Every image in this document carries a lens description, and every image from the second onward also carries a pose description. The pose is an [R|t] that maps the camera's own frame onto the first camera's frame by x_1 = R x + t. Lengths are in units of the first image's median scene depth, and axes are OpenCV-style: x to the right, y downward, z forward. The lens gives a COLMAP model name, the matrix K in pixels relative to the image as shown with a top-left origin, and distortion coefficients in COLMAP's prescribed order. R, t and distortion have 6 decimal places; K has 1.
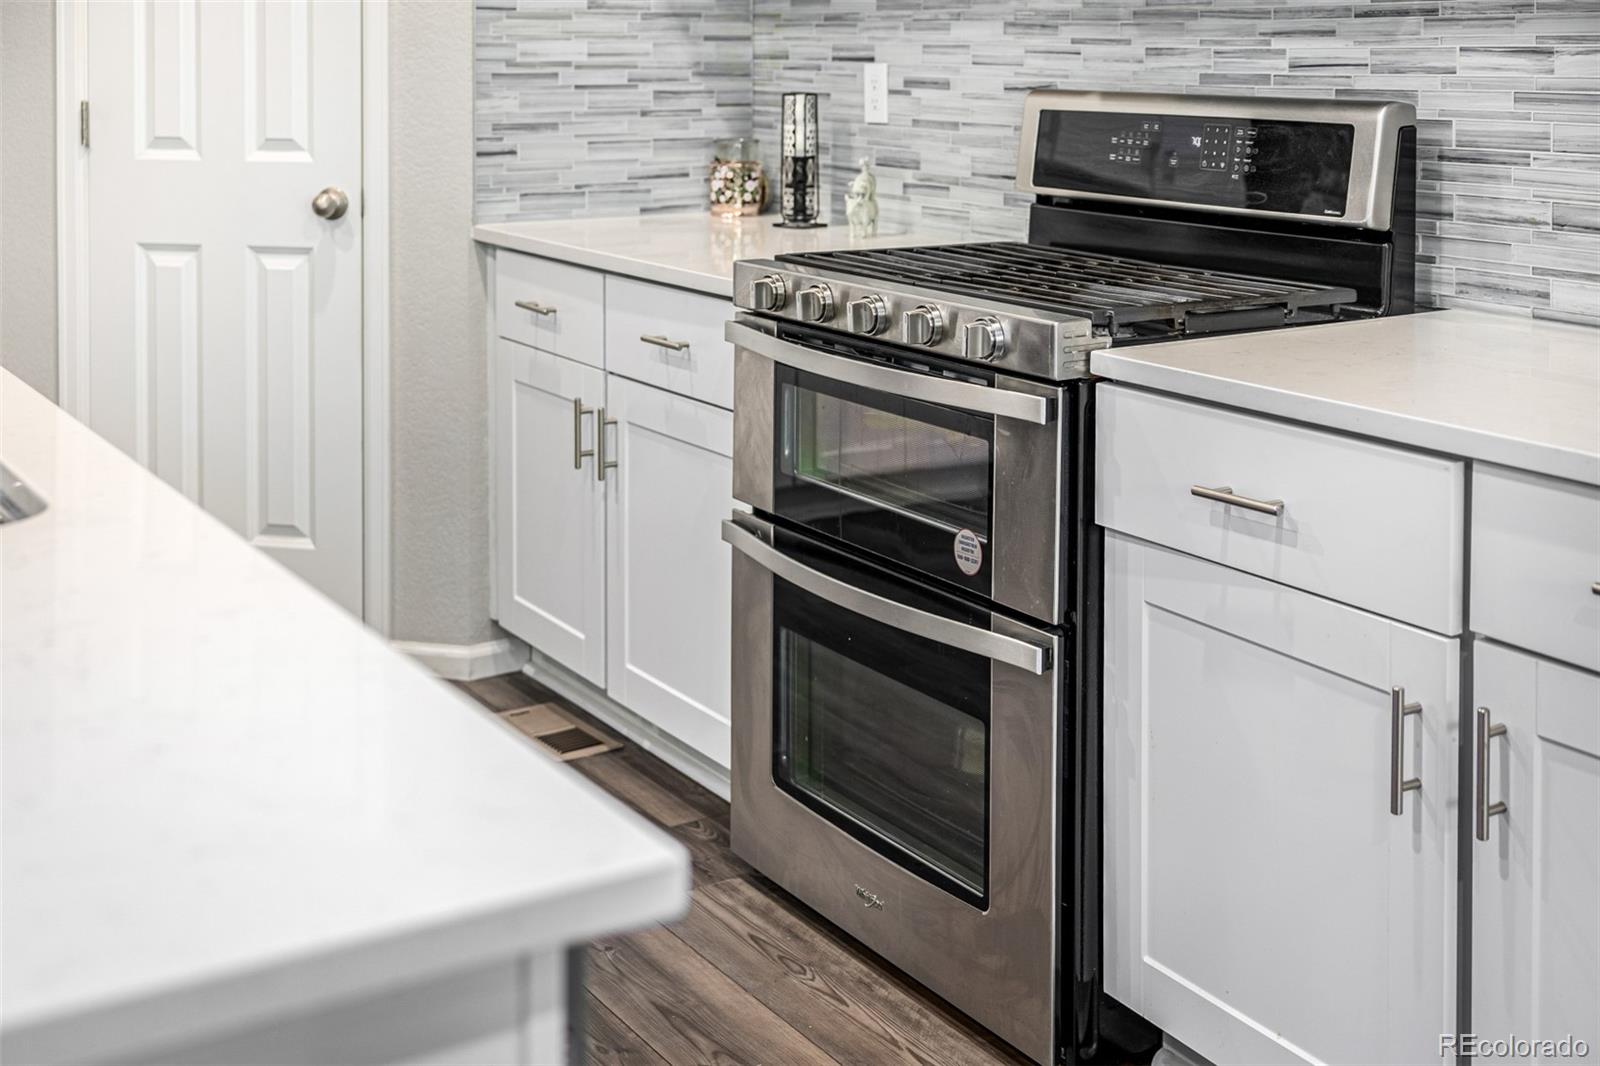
lens RADIAL K [[1956.3, 0, 793.9], [0, 1956.3, 89.8], [0, 0, 1]] dist [0.003137, -0.000673]
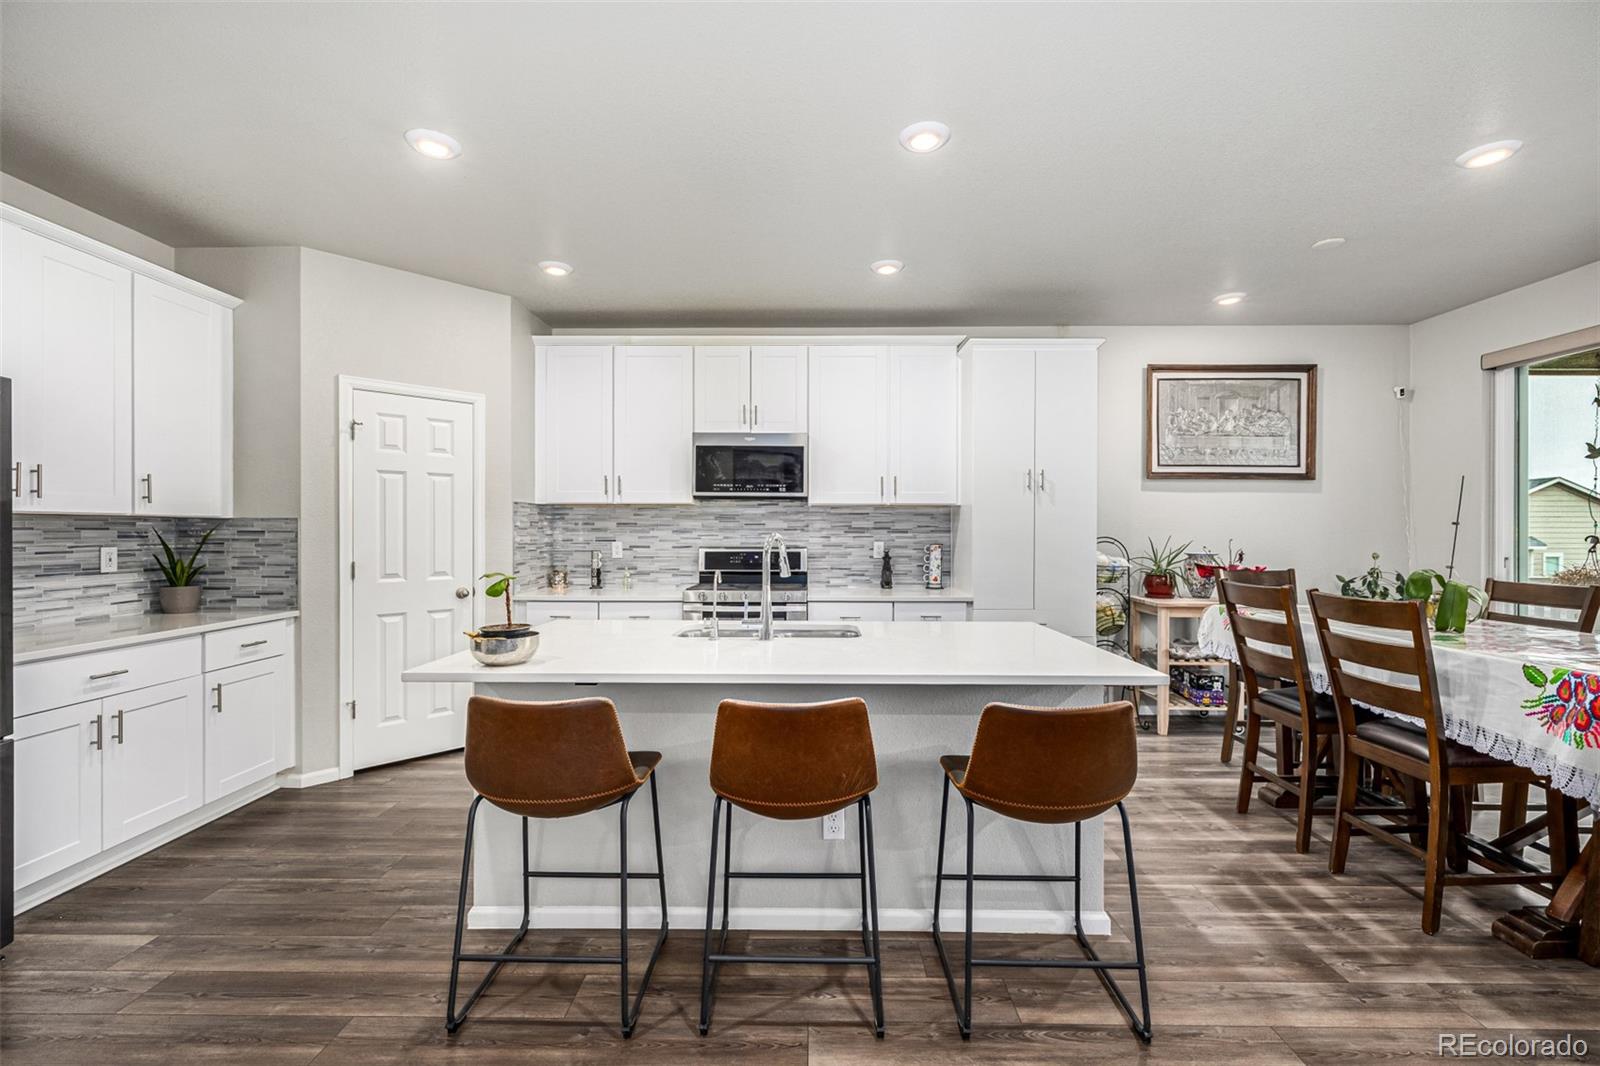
lens RADIAL K [[674.1, 0, 803.3], [0, 674.1, 531.7], [0, 0, 1]] dist [-0.001498, -0.000507]
pose [[0.553576, -0.004199, 0.832788, -0.858019], [0.022792, 0.999689, -0.010110, -0.011951], [-0.832486, 0.024577, 0.553500, 0.015645]]
